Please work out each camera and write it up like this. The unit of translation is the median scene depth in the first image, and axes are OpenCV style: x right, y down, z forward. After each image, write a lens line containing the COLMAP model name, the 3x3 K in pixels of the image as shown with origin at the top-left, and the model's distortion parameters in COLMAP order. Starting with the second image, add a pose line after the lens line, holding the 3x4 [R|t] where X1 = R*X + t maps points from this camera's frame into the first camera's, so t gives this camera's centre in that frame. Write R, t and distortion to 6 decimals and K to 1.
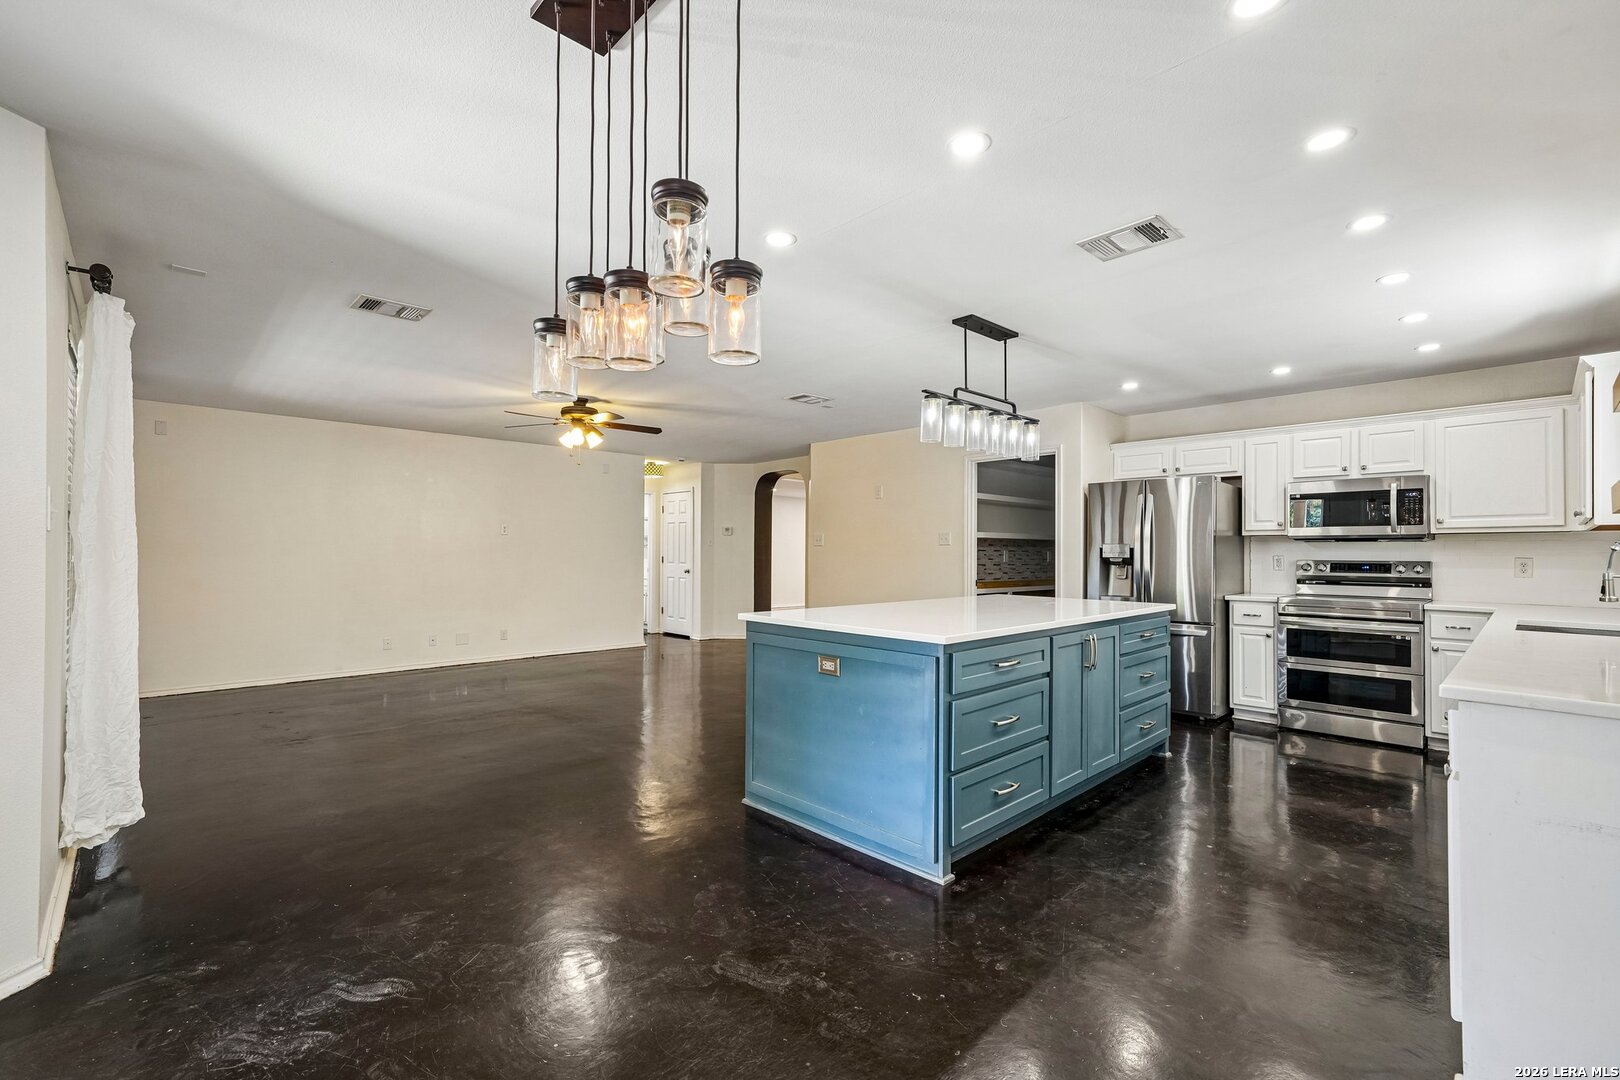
lens RADIAL K [[688.4, 0, 801.8], [0, 688.4, 537.6], [0, 0, 1]] dist [0.000431, 0.000445]
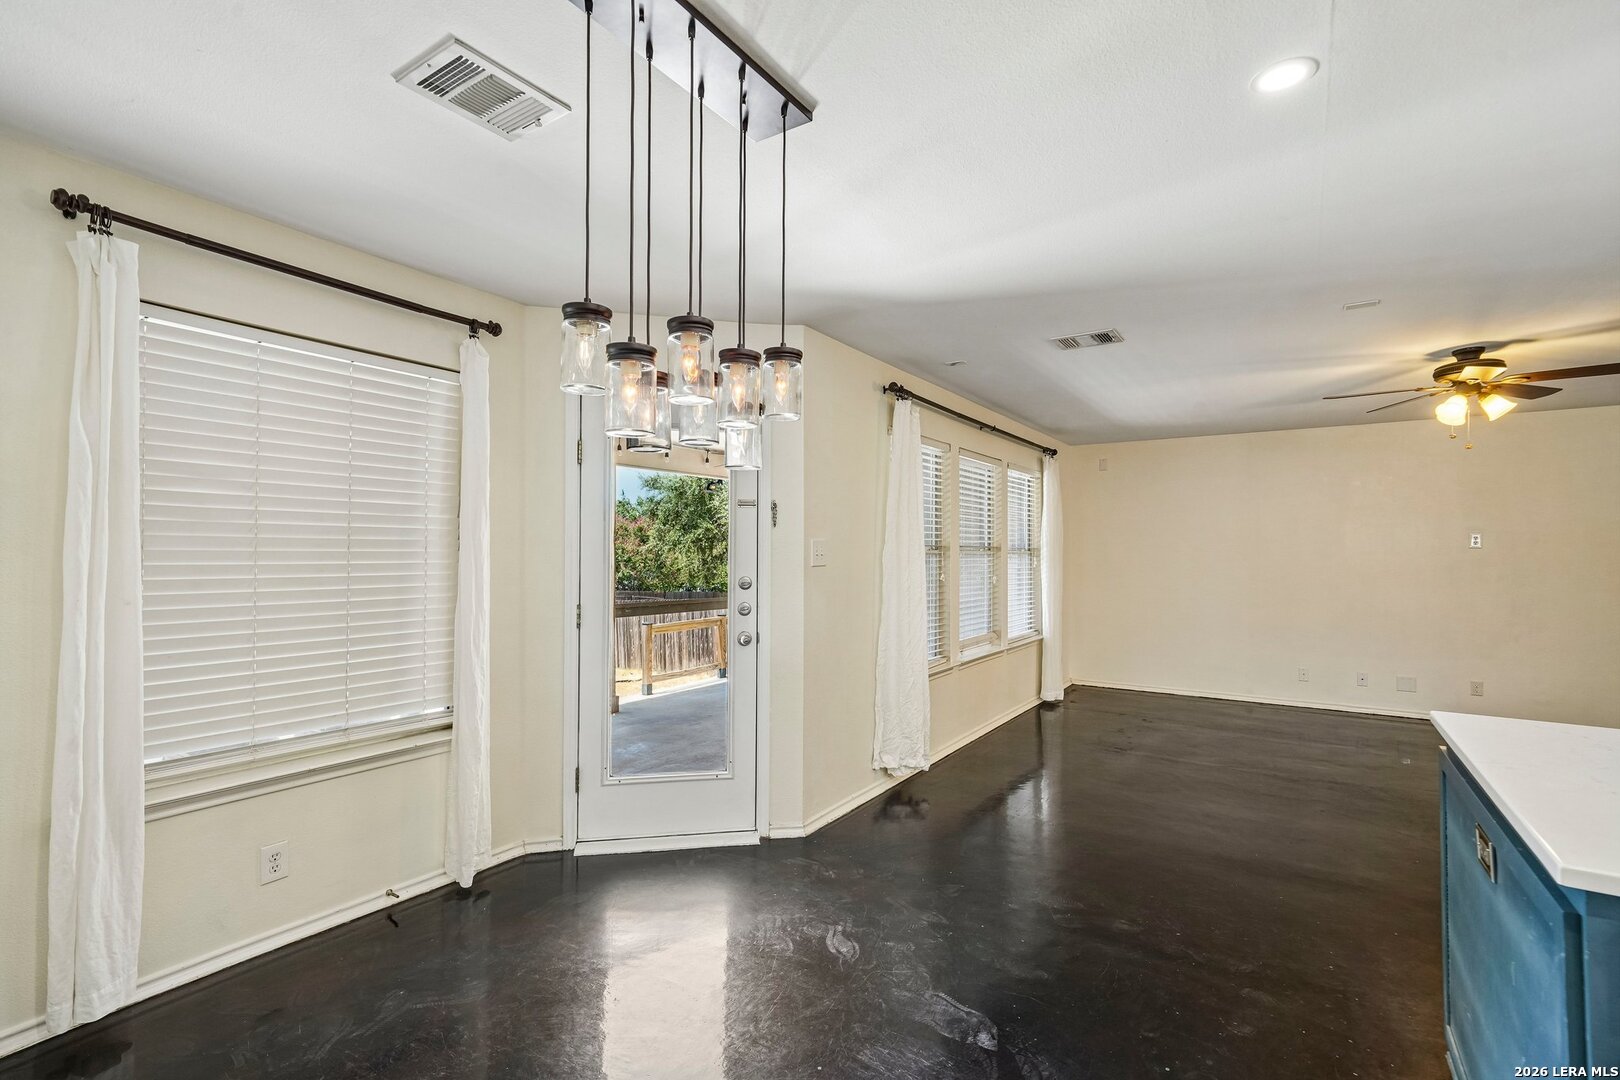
lens RADIAL K [[734.7, 0, 808.9], [0, 734.7, 545.0], [0, 0, 1]] dist [0.011986, 0.001419]
pose [[0.240111, -0.010882, -0.970684, 0.327254], [0.013890, 0.999873, -0.007773, -0.025085], [0.970646, -0.011617, 0.240232, 0.315640]]
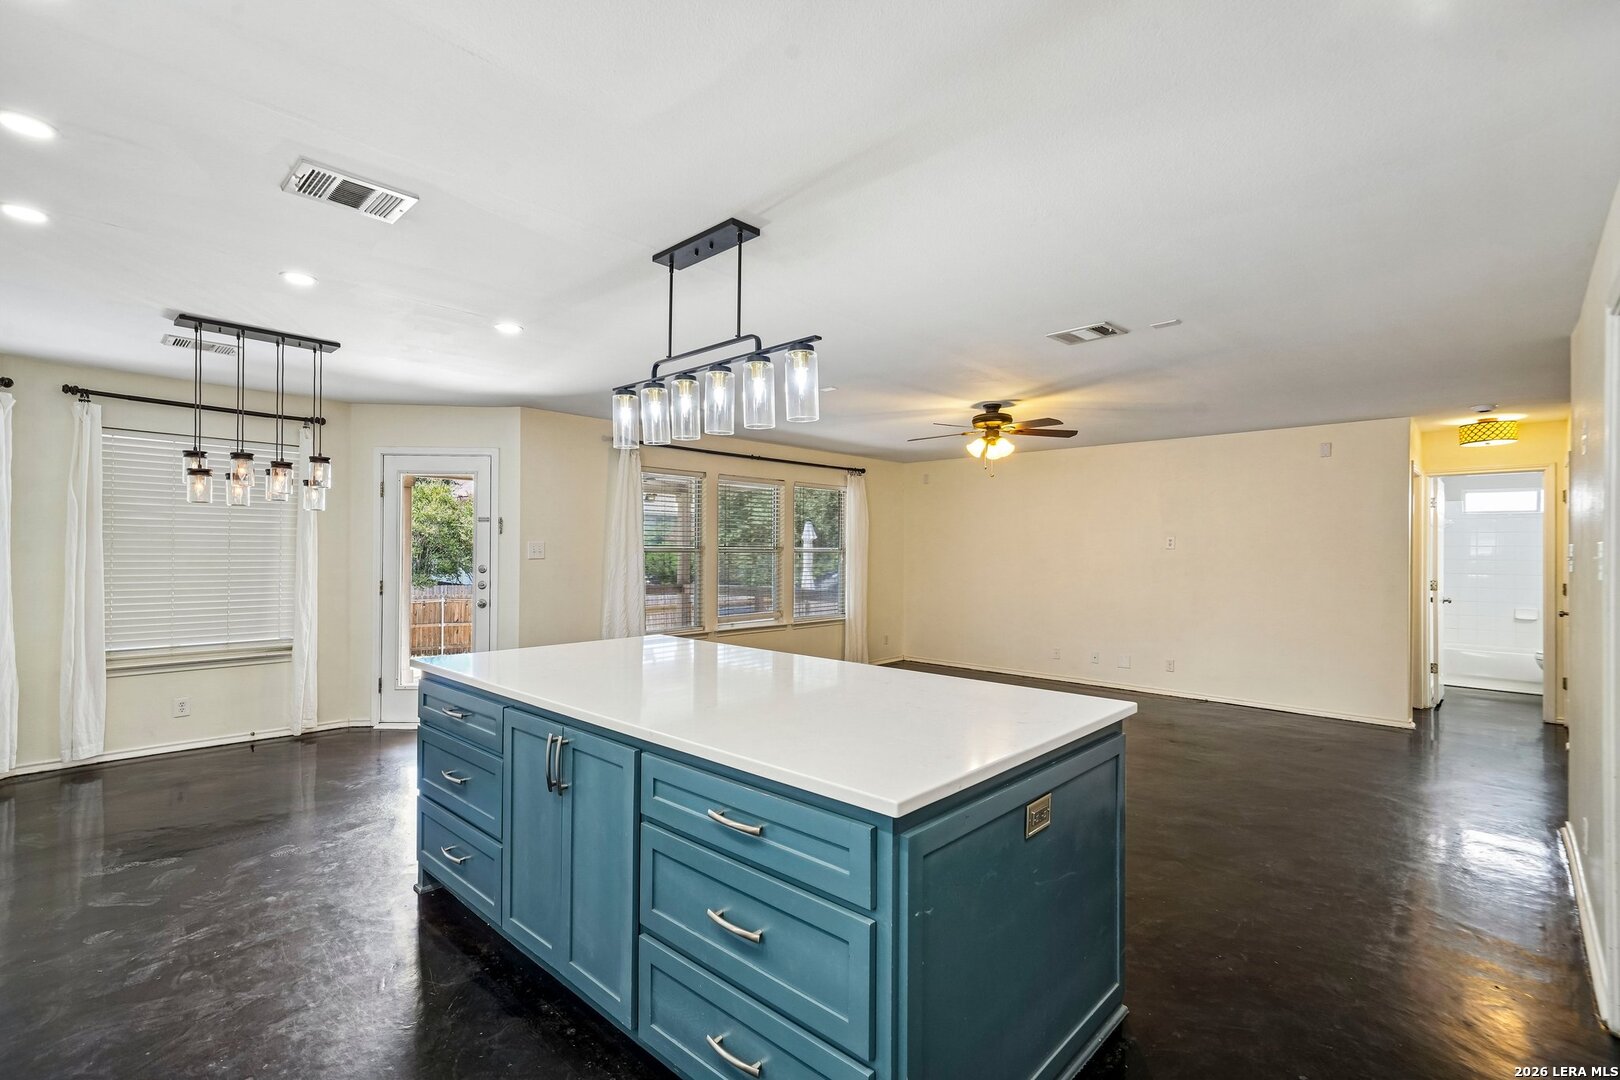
lens RADIAL K [[734.7, 0, 821.0], [0, 734.7, 546.6], [0, 0, 1]] dist [0.011986, 0.001419]
pose [[0.070026, -0.006050, -0.997527, 0.971933], [0.009815, 0.999937, -0.005375, -0.015803], [0.997497, -0.009415, 0.070081, 1.069112]]
